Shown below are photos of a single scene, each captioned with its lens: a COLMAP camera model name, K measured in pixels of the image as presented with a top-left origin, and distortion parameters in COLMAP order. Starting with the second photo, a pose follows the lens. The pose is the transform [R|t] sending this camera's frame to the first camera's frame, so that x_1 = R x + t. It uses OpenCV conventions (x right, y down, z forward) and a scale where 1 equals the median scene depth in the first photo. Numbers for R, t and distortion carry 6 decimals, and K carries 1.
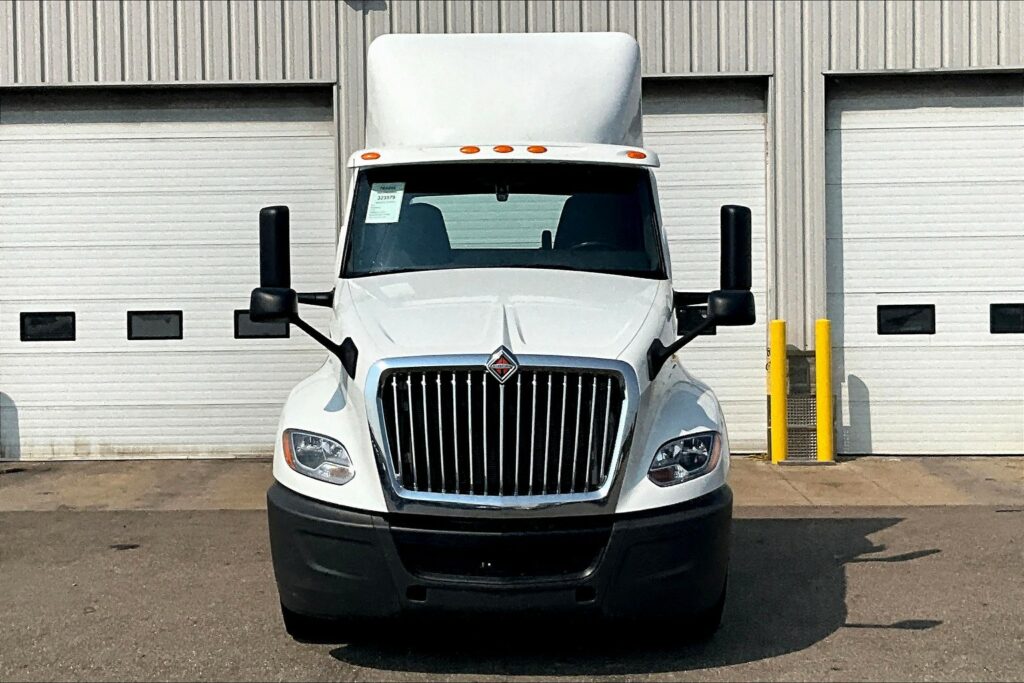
lens RADIAL K [[1203.2, 0, 481.5], [0, 1203.2, 333.0], [0, 0, 1]] dist [0.065332, 0.000000]
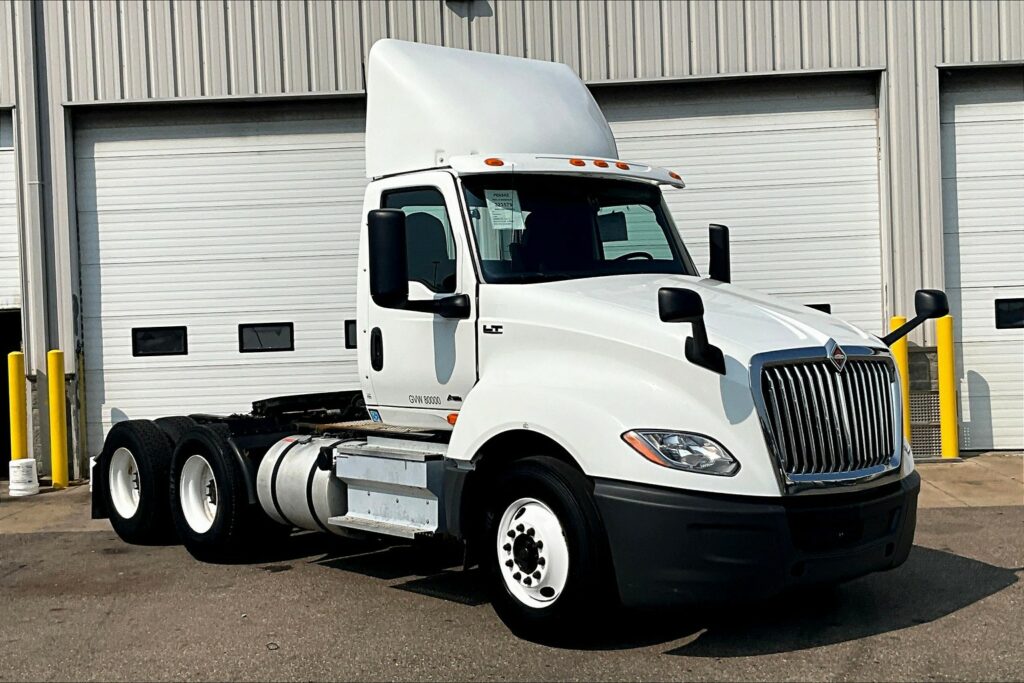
lens RADIAL K [[1203.2, 0, 453.8], [0, 1203.2, 341.3], [0, 0, 1]] dist [0.065332, 0.000000]
pose [[0.999682, -0.024441, -0.006181, -0.111283], [0.024437, 0.999701, -0.000728, 0.001236], [0.006197, 0.000577, 0.999981, 0.003111]]
